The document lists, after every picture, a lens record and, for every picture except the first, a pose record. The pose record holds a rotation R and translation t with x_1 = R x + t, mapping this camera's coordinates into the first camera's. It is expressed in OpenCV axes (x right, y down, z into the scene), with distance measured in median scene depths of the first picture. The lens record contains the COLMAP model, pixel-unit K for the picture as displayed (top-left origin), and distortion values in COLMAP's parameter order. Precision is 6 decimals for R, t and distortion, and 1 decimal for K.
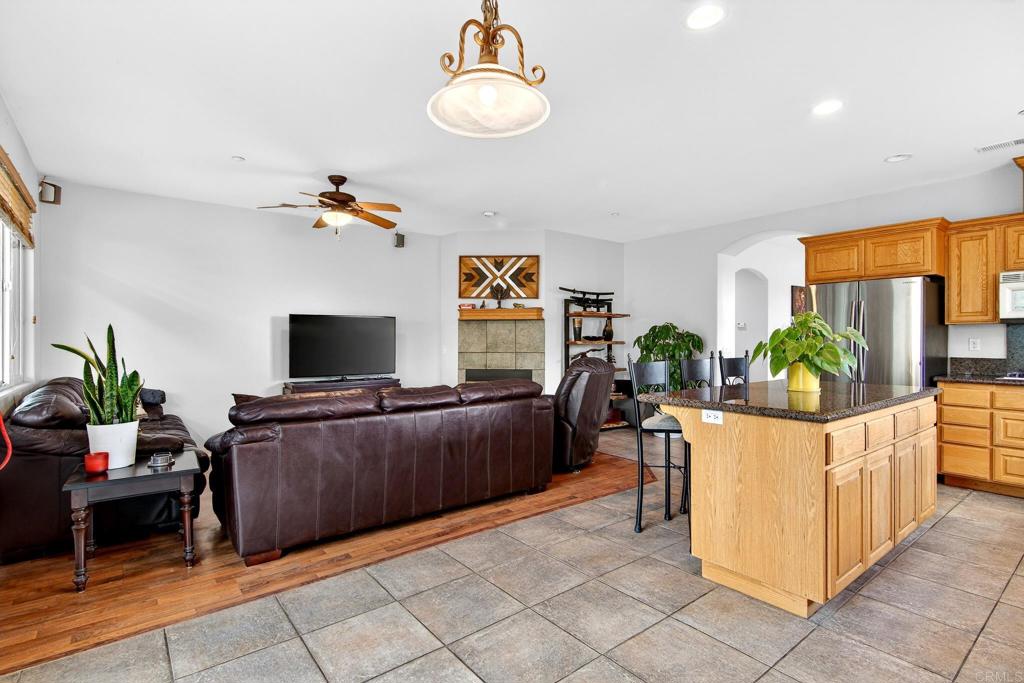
lens RADIAL K [[496.6, 0, 512.0], [0, 496.6, 341.5], [0, 0, 1]] dist [-0.000972, -0.000914]
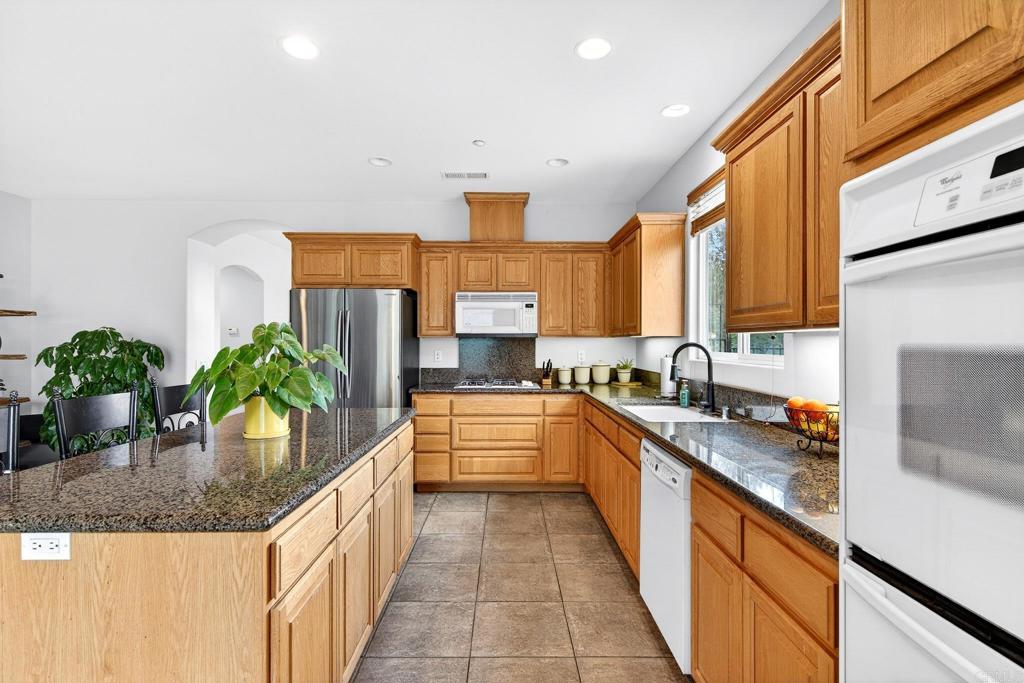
lens RADIAL K [[490.2, 0, 508.3], [0, 490.2, 341.4], [0, 0, 1]] dist [0.017248, -0.012191]
pose [[0.613799, 0.002489, 0.789458, 0.183784], [0.001481, 0.999990, -0.004305, -0.022317], [-0.789461, 0.003812, 0.613789, 0.226433]]
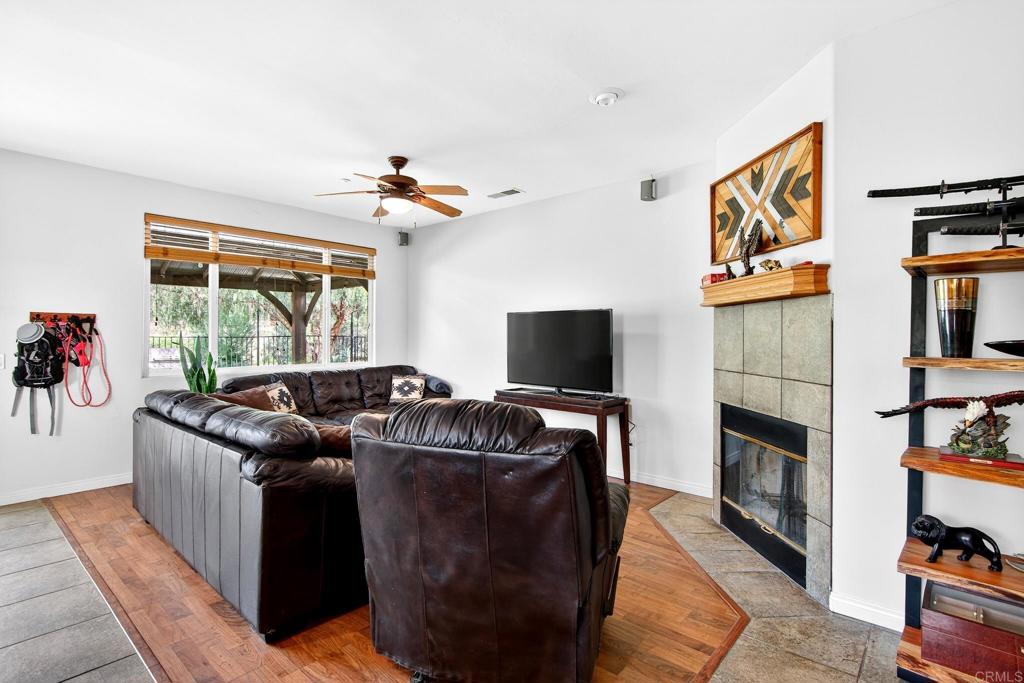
lens RADIAL K [[490.2, 0, 508.3], [0, 490.2, 341.4], [0, 0, 1]] dist [0.017248, -0.012191]
pose [[0.187327, 0.012026, -0.982224, 0.621533], [-0.008177, 0.999910, 0.010683, -0.018430], [0.982263, 0.006031, 0.187409, 1.168390]]
